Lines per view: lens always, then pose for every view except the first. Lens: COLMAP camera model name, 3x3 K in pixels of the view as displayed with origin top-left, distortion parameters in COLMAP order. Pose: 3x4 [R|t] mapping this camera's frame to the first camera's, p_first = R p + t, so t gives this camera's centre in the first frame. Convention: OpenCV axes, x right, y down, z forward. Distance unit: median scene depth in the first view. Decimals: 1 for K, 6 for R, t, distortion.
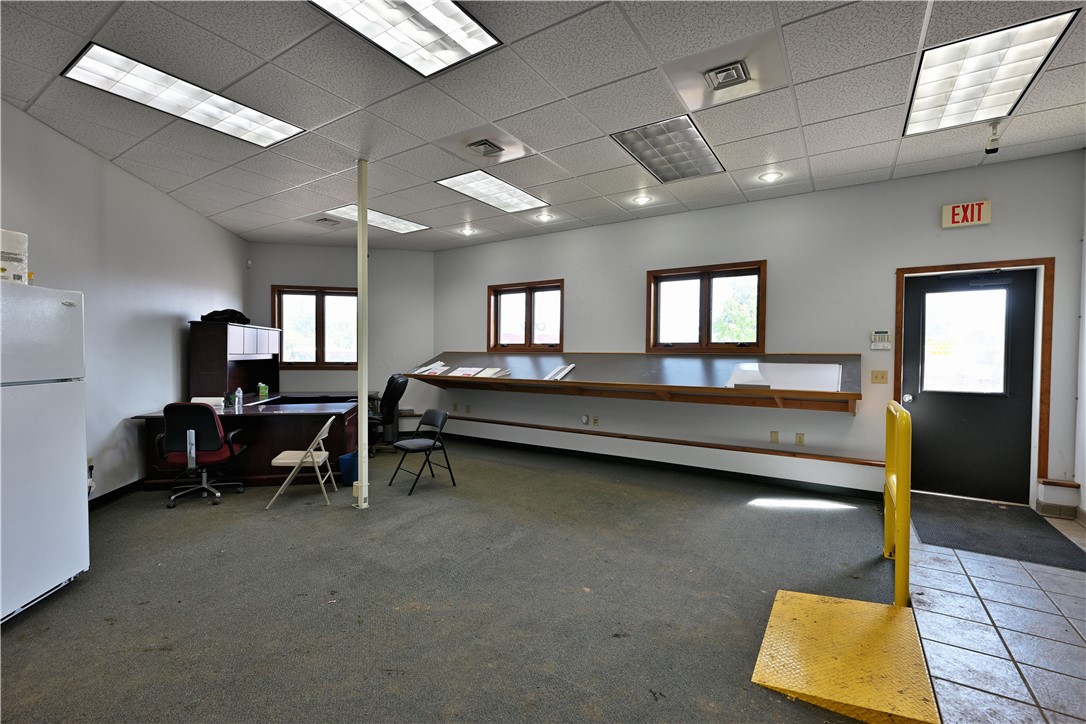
lens RADIAL K [[475.7, 0, 541.9], [0, 475.7, 362.5], [0, 0, 1]] dist [0.000040, -0.000317]
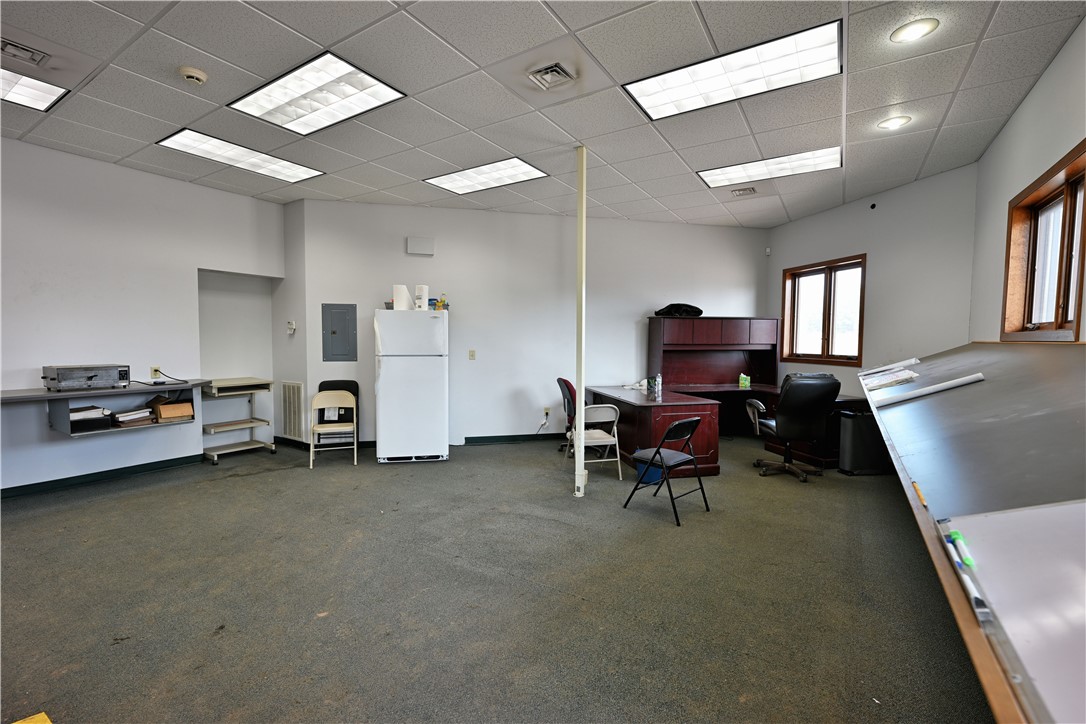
lens RADIAL K [[475.7, 0, 539.2], [0, 475.7, 362.7], [0, 0, 1]] dist [0.000040, -0.000317]
pose [[0.002462, 0.041820, -0.999122, 0.611366], [-0.024135, 0.998837, 0.041749, -0.016960], [0.999706, 0.024011, 0.003468, 0.895677]]
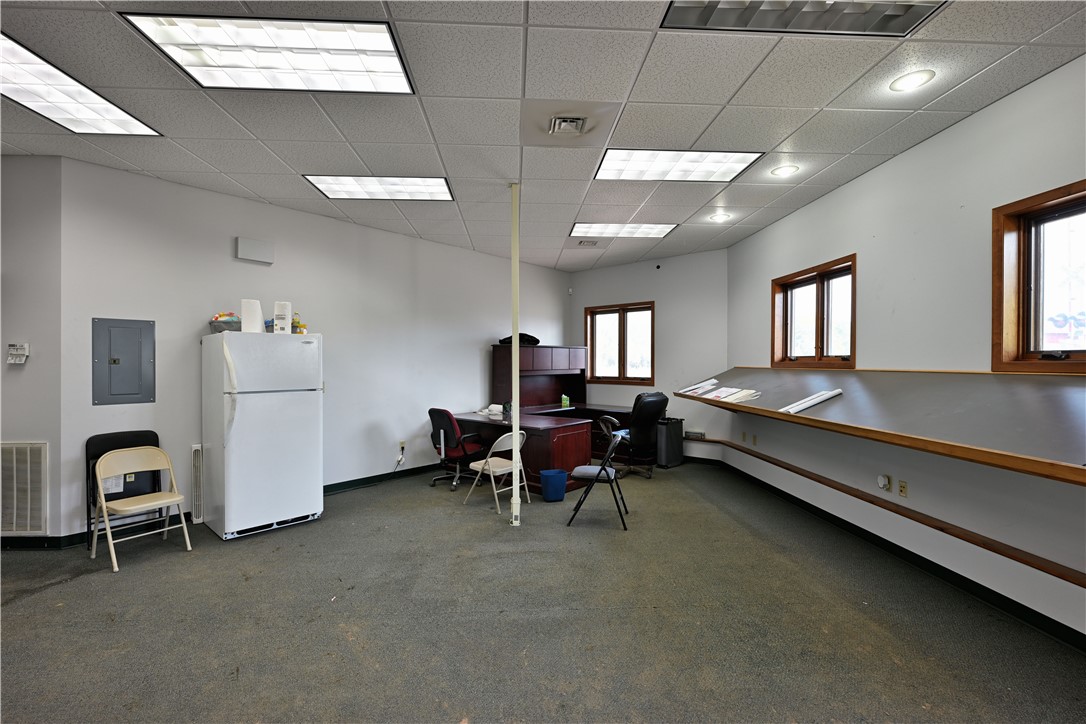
lens RADIAL K [[475.7, 0, 540.0], [0, 475.7, 362.5], [0, 0, 1]] dist [0.000040, -0.000317]
pose [[0.587365, -0.007433, -0.809288, 0.469785], [-0.010327, 0.999808, -0.016678, -0.023681], [0.809256, 0.018154, 0.587176, 0.437161]]
